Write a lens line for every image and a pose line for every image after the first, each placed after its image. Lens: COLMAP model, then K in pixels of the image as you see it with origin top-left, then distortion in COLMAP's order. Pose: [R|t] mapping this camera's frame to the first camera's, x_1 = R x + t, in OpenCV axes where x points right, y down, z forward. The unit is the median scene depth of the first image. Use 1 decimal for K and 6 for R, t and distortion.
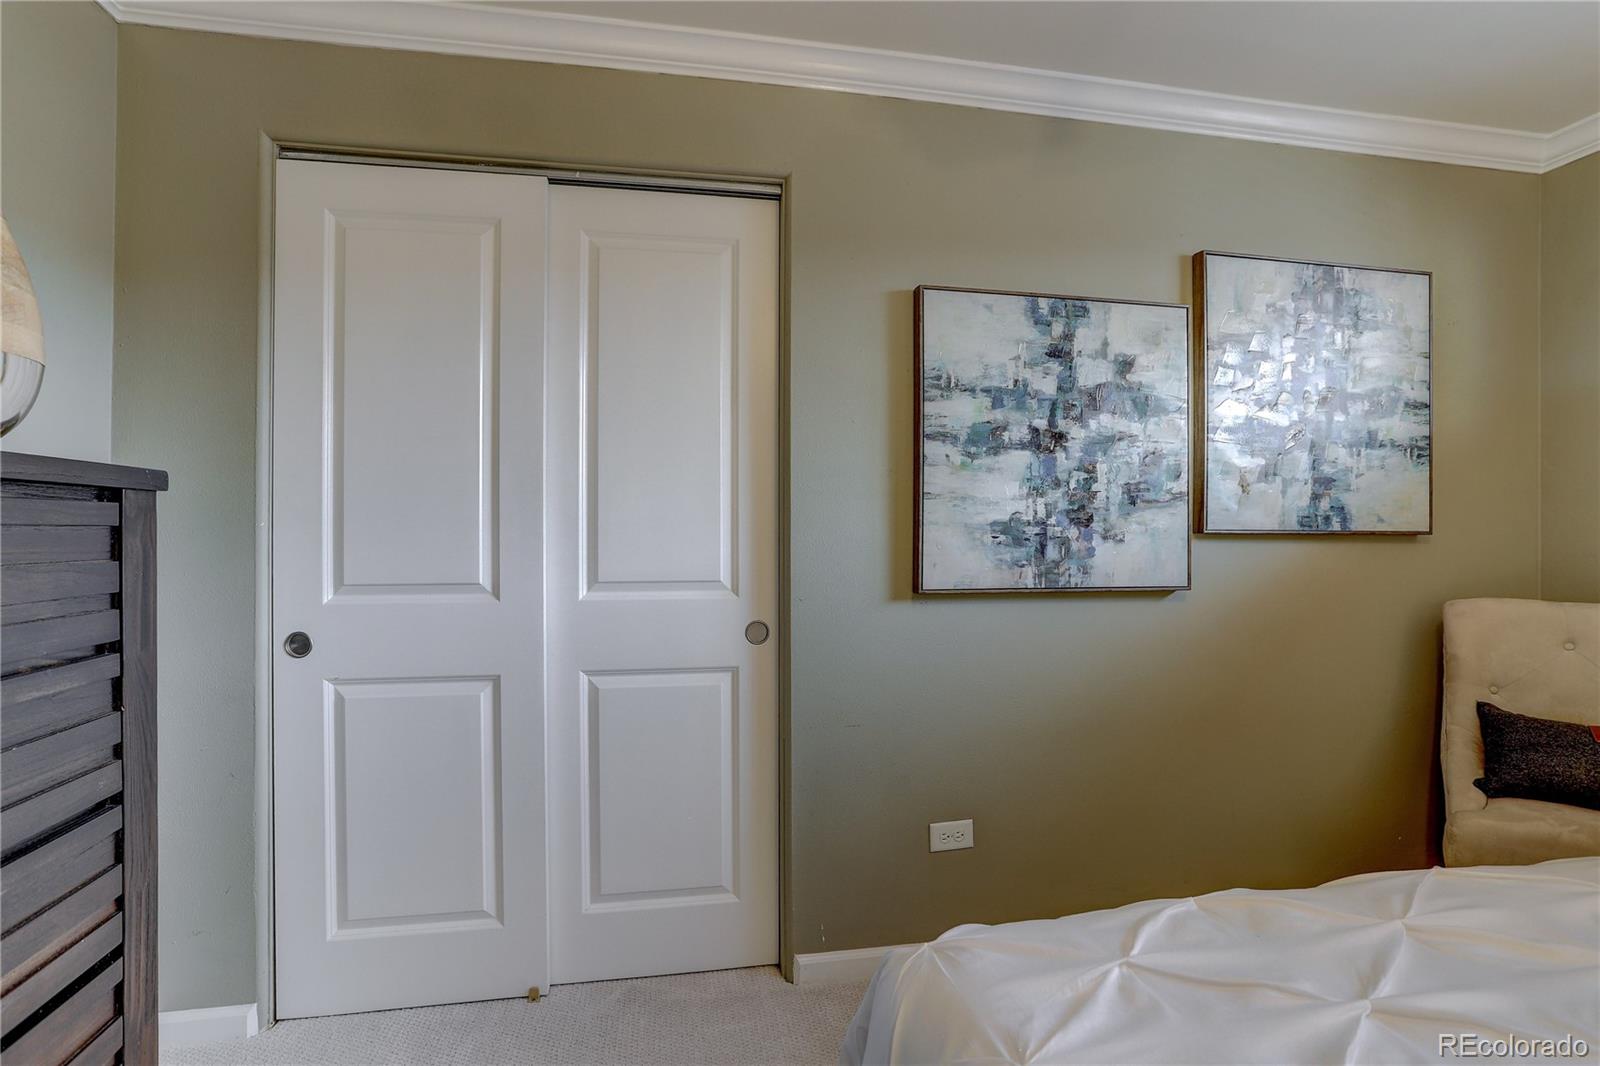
lens RADIAL K [[776.8, 0, 796.0], [0, 776.8, 538.8], [0, 0, 1]] dist [-0.051603, 0.022285]
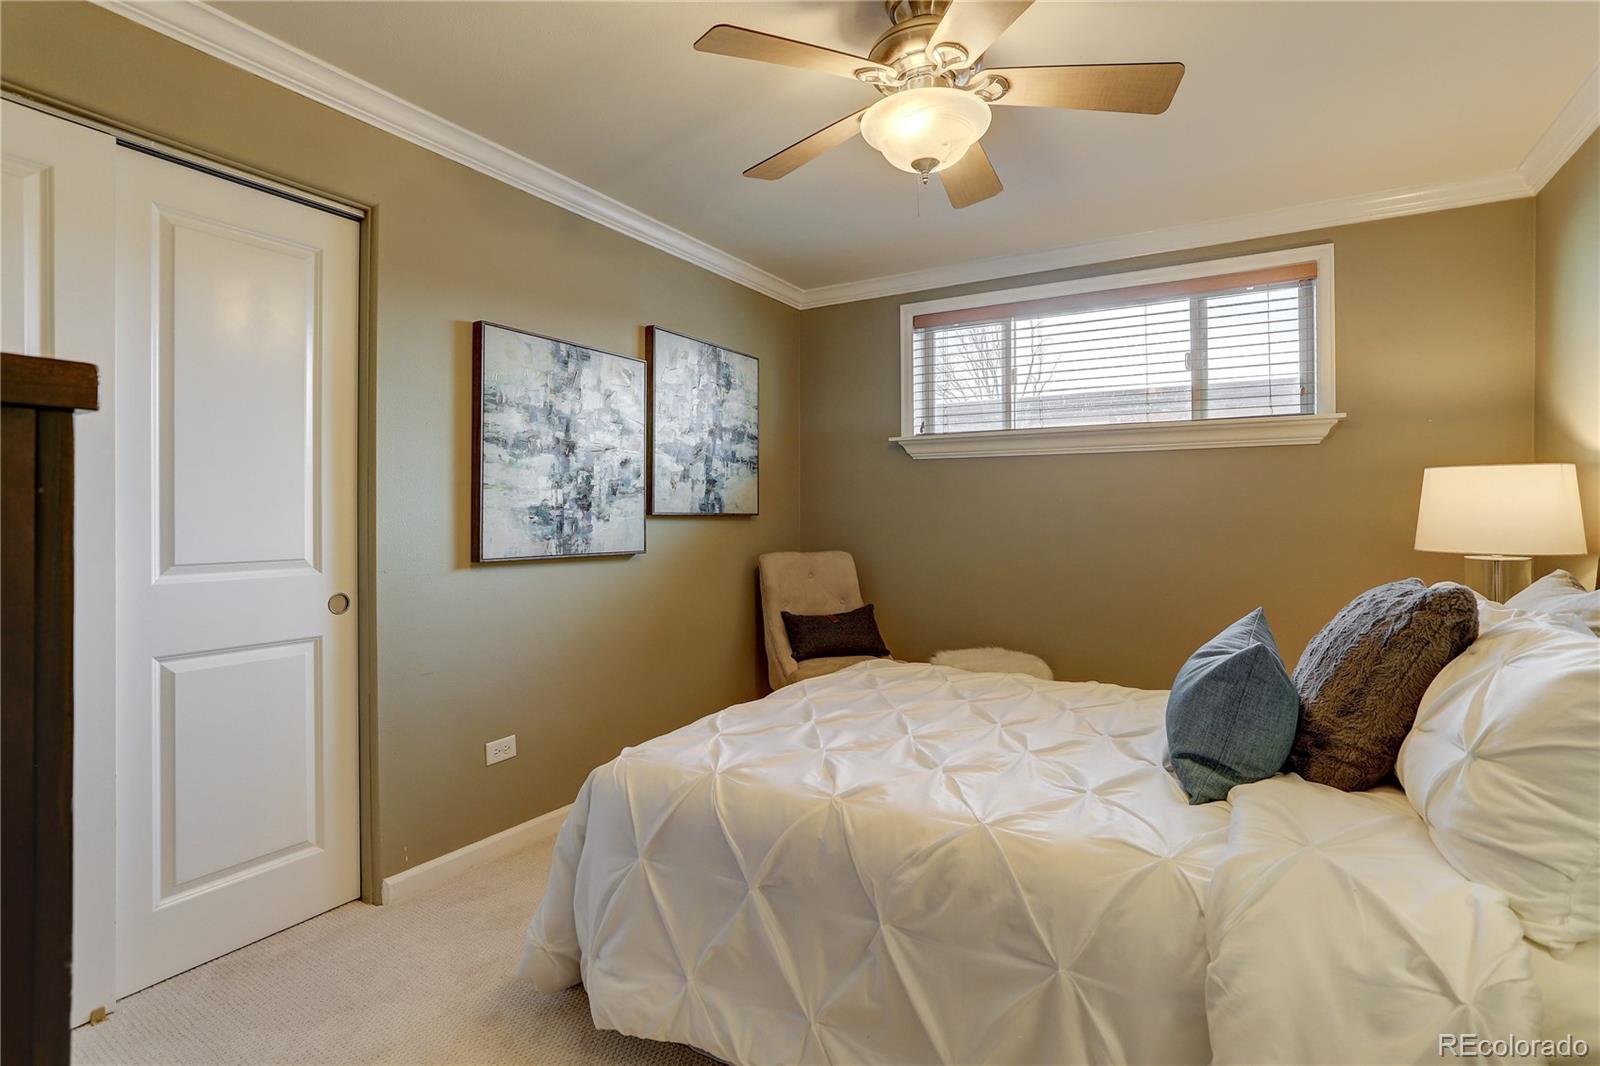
lens RADIAL K [[776.8, 0, 790.9], [0, 776.8, 511.4], [0, 0, 1]] dist [-0.051603, 0.022285]
pose [[0.670051, 0.002506, 0.742311, -0.422863], [0.001301, 0.999989, -0.004550, -0.006957], [-0.742314, 0.004015, 0.670040, -0.220000]]
